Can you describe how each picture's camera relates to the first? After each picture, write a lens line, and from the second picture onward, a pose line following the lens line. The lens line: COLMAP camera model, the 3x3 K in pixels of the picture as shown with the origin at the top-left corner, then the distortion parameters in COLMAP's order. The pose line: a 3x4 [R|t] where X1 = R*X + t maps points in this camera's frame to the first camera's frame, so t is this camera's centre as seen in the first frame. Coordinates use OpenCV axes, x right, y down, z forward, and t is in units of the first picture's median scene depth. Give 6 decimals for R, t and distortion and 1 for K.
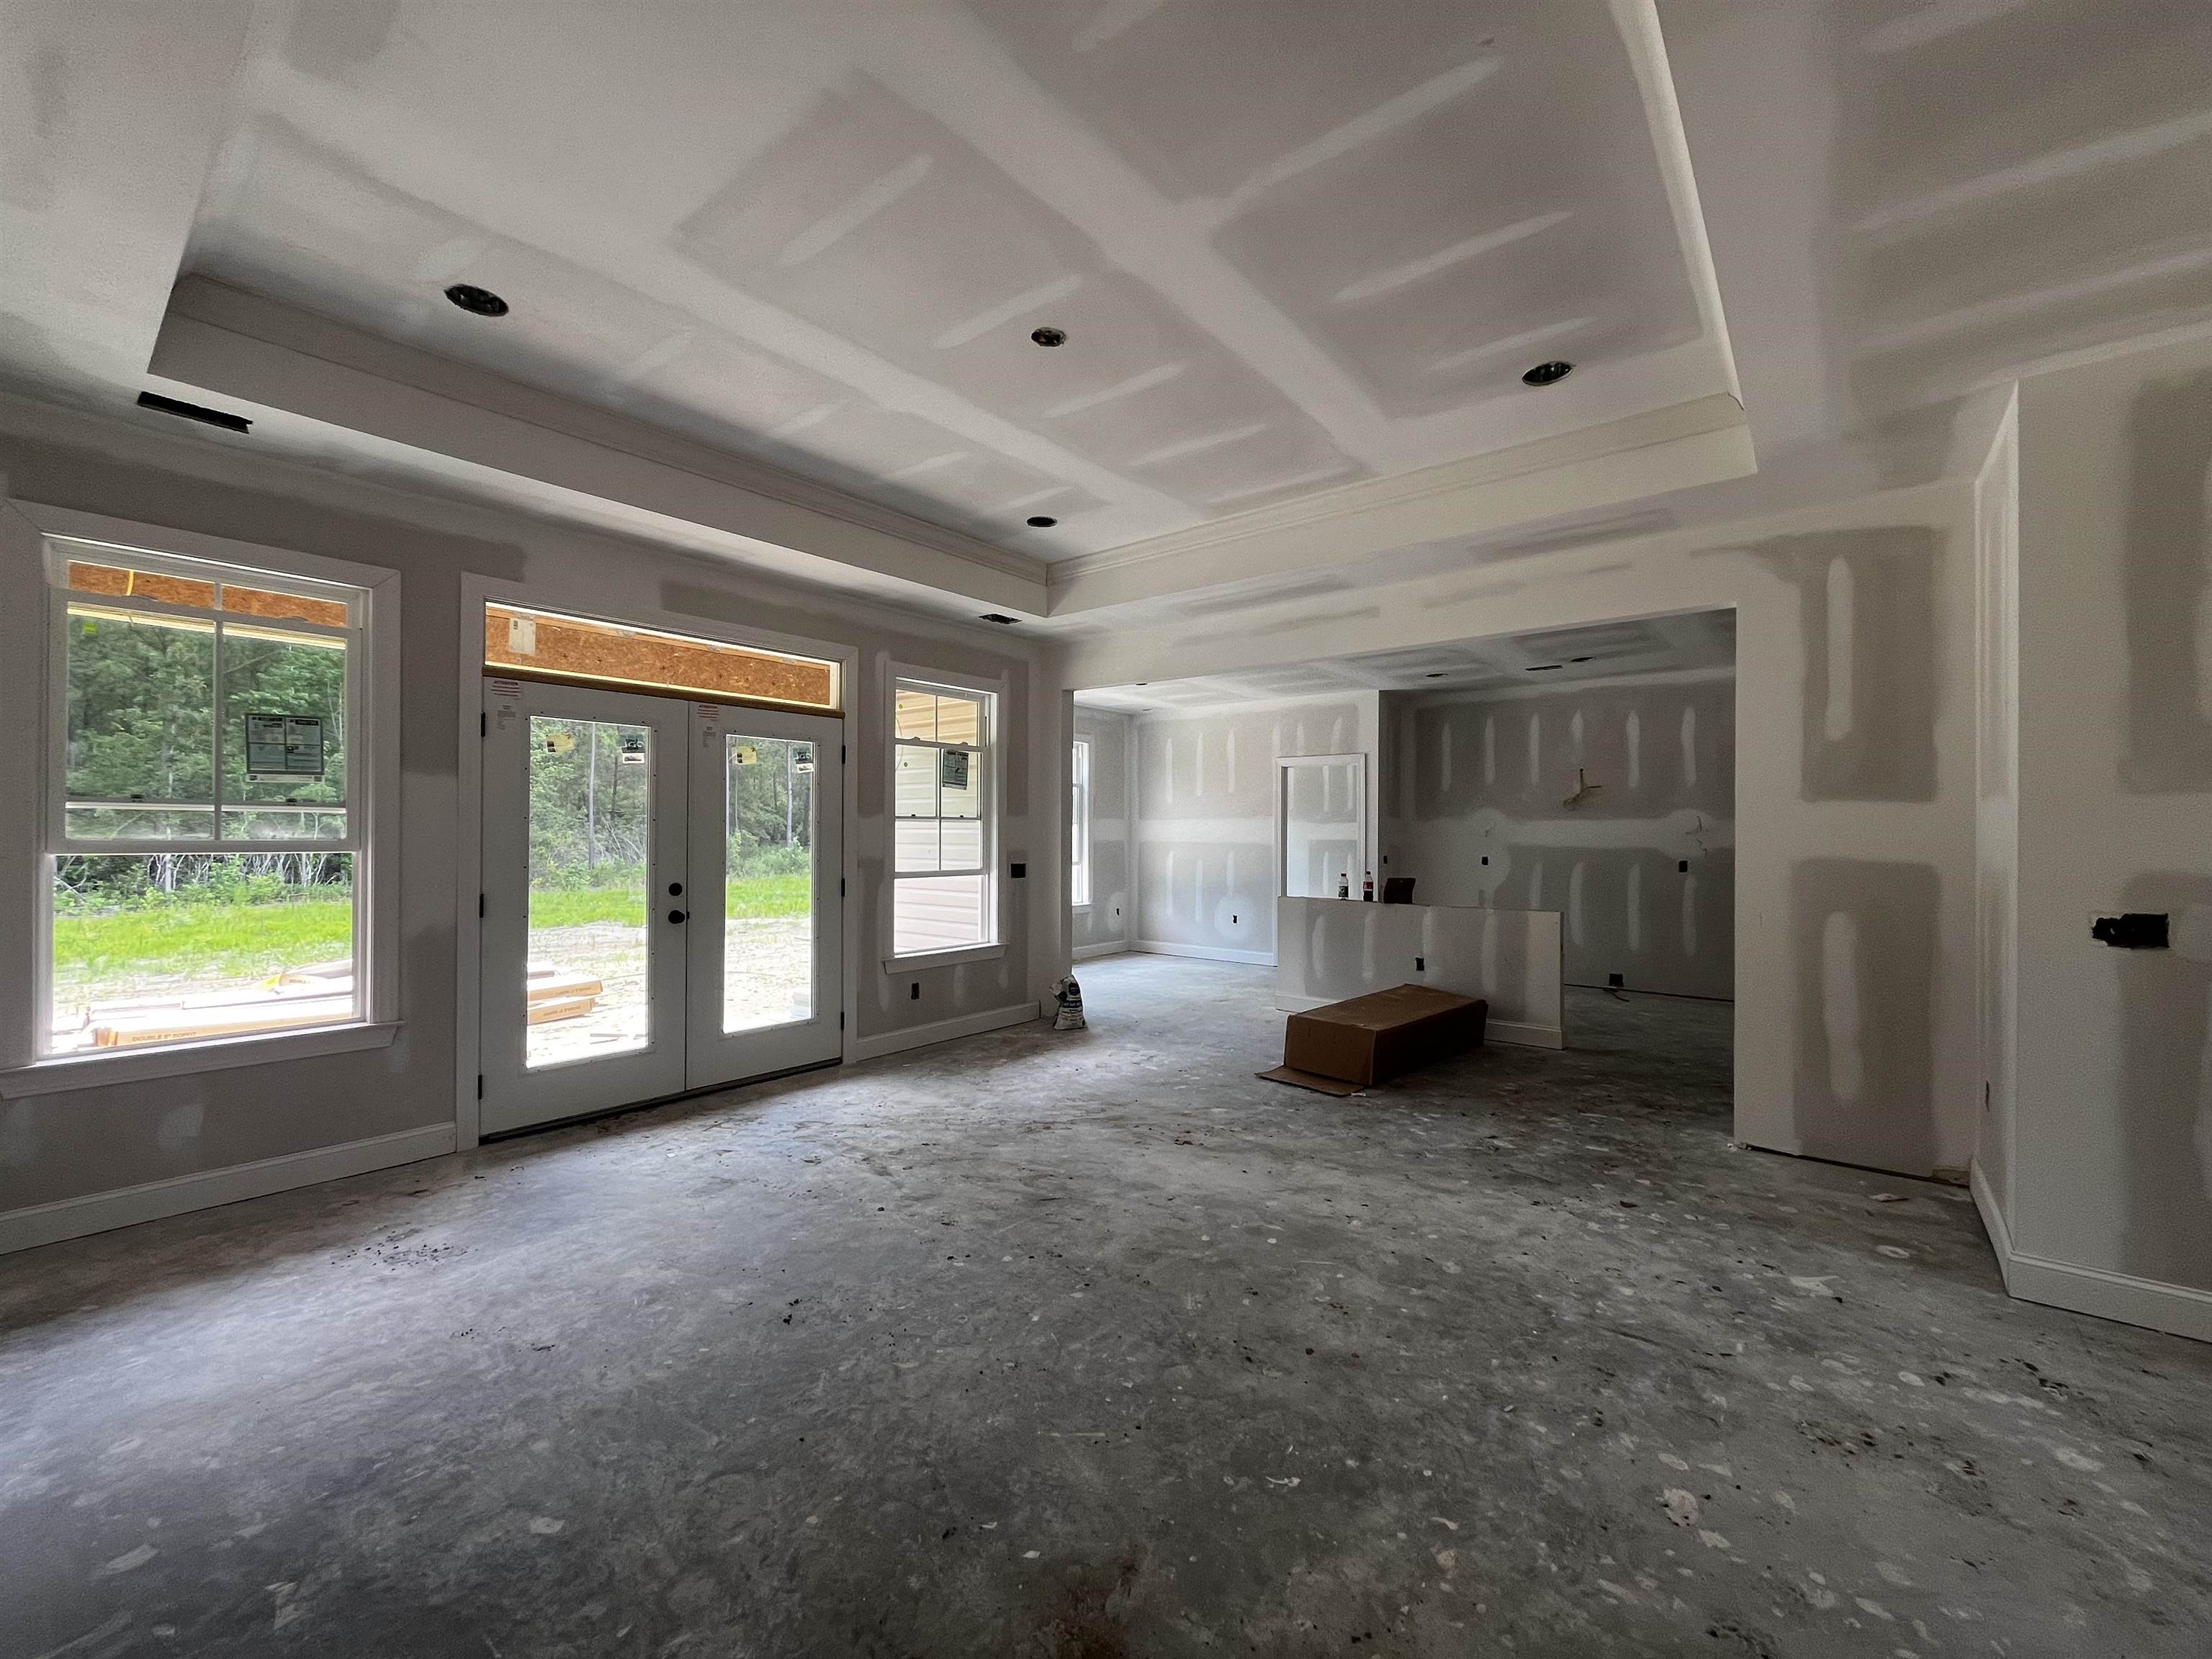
lens RADIAL K [[892.0, 0, 1107.2], [0, 892.0, 830.1], [0, 0, 1]] dist [-0.003343, 0.000060]
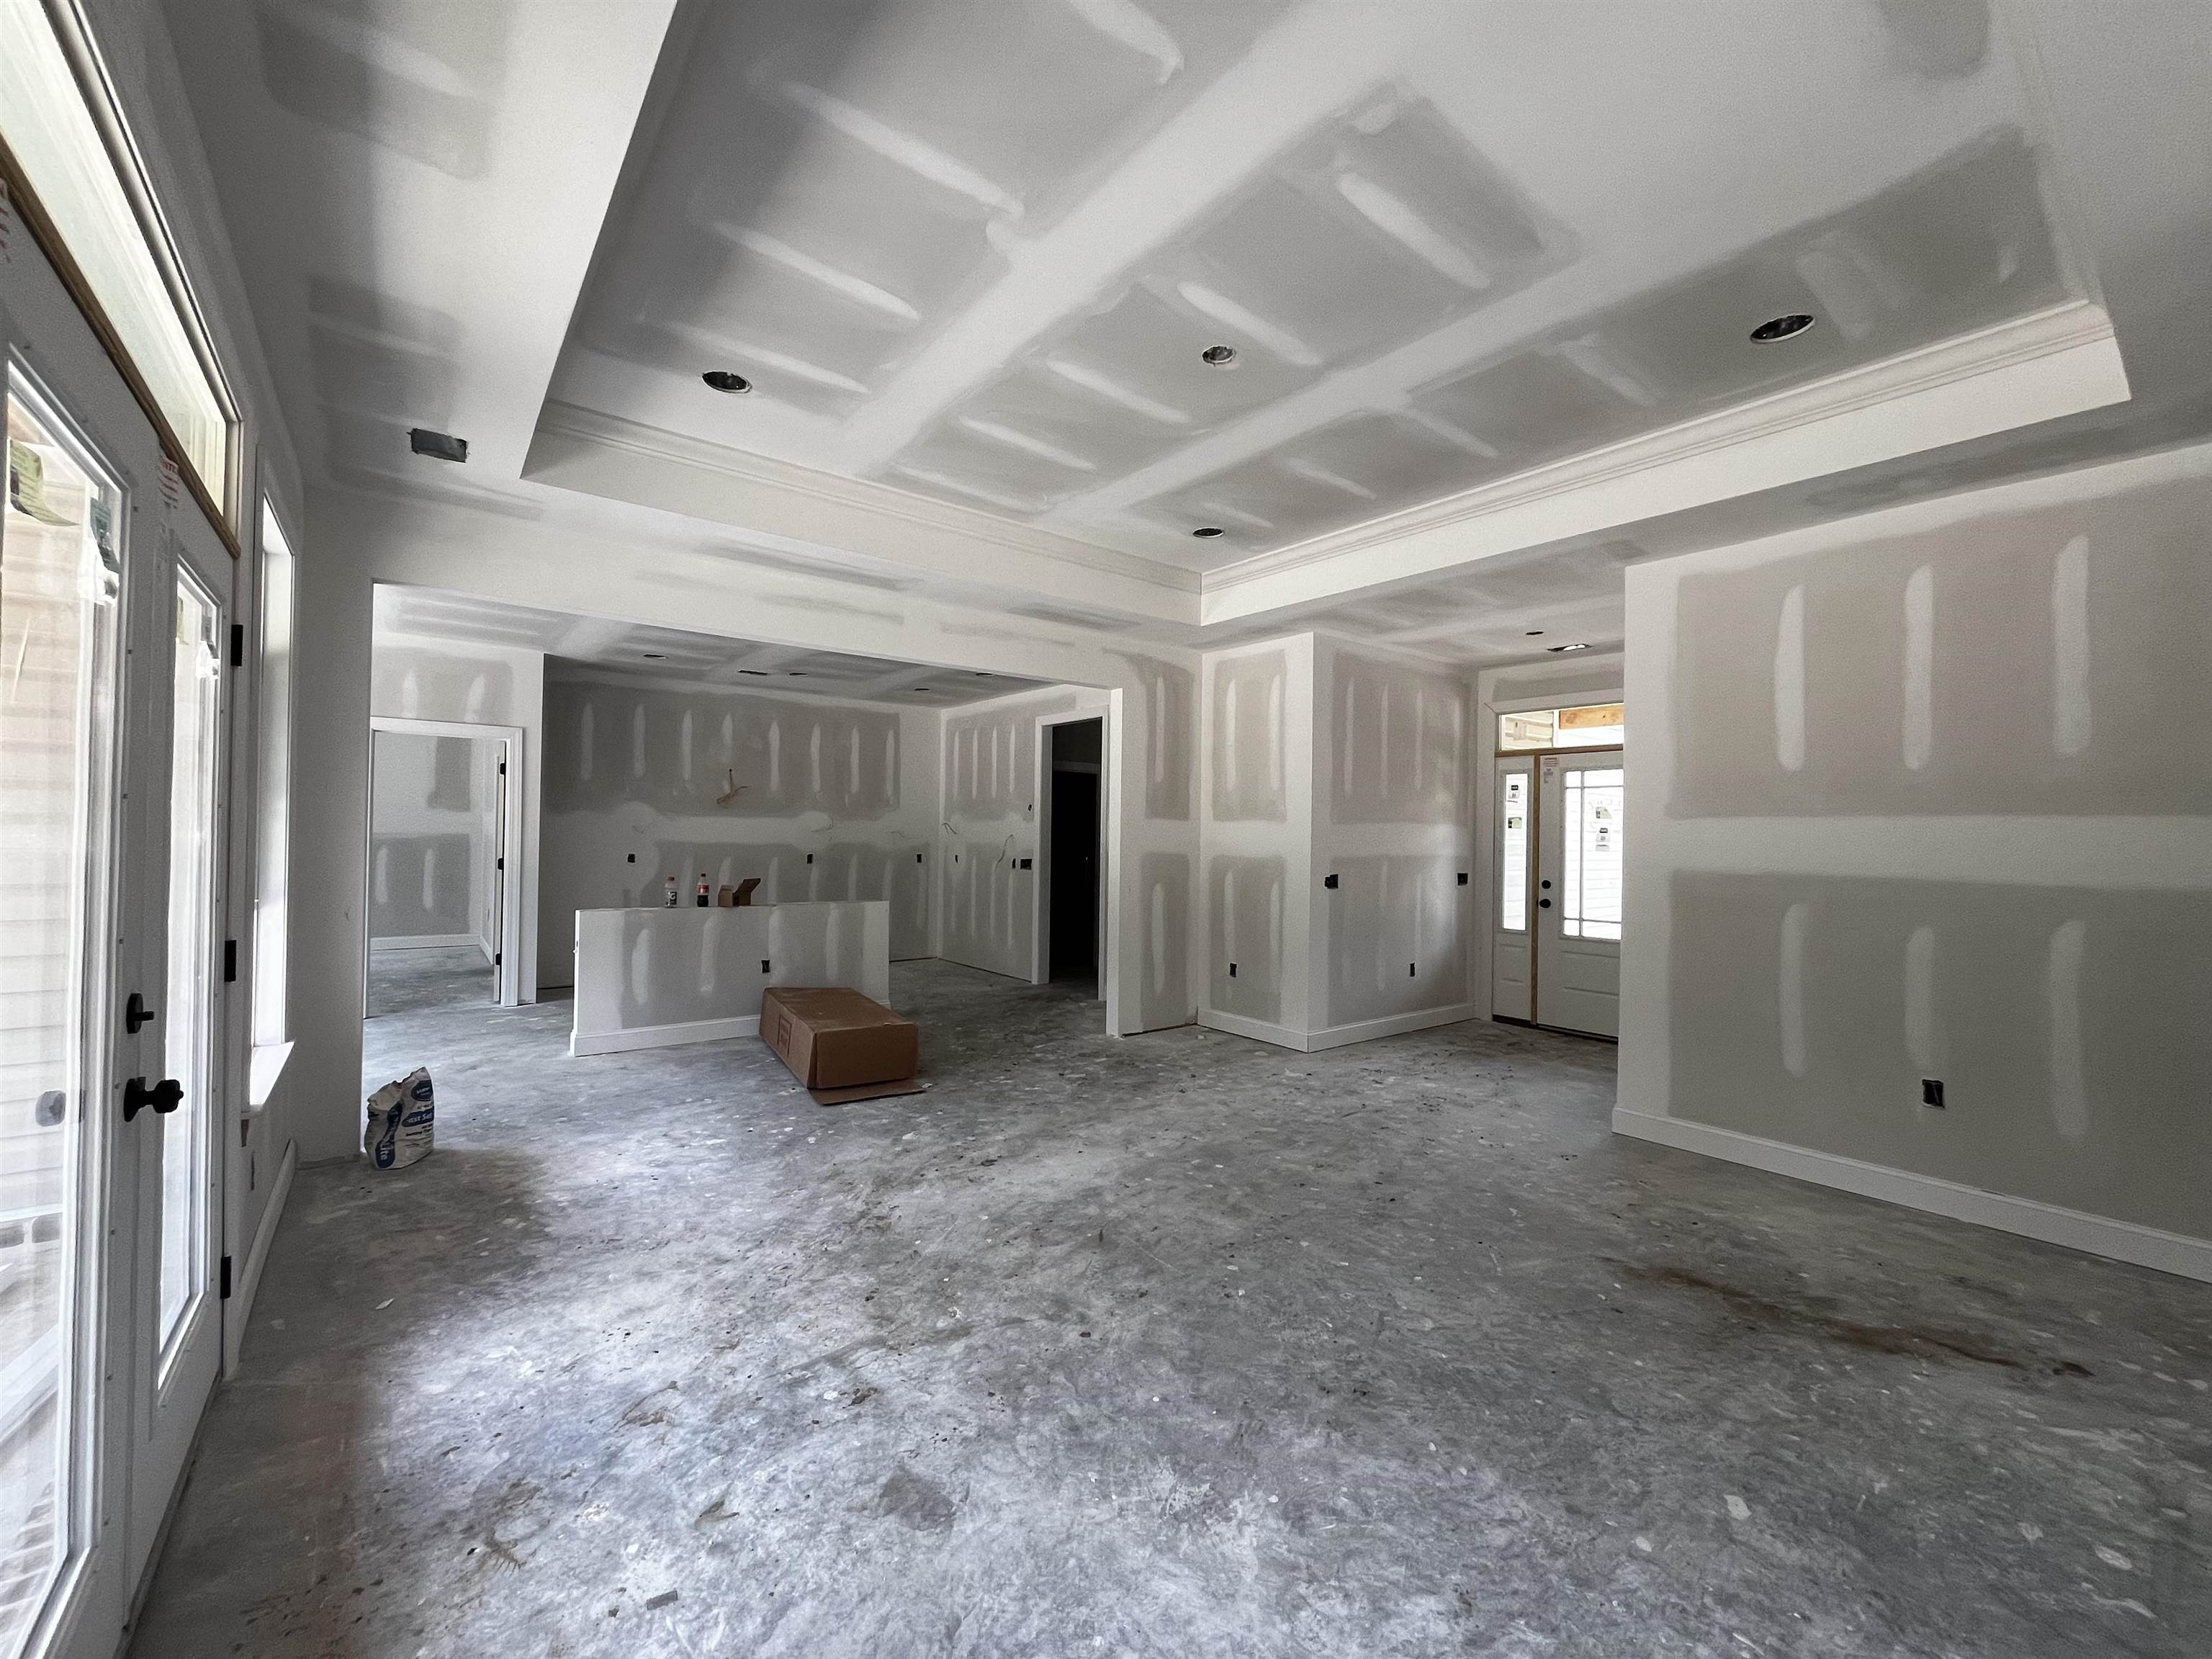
lens RADIAL K [[892.0, 0, 1104.9], [0, 892.0, 832.8], [0, 0, 1]] dist [-0.003343, 0.000060]
pose [[0.221641, 0.002907, 0.975124, -0.824529], [-0.018381, 0.999830, 0.001197, -0.005639], [-0.974955, -0.018189, 0.221657, 0.679720]]
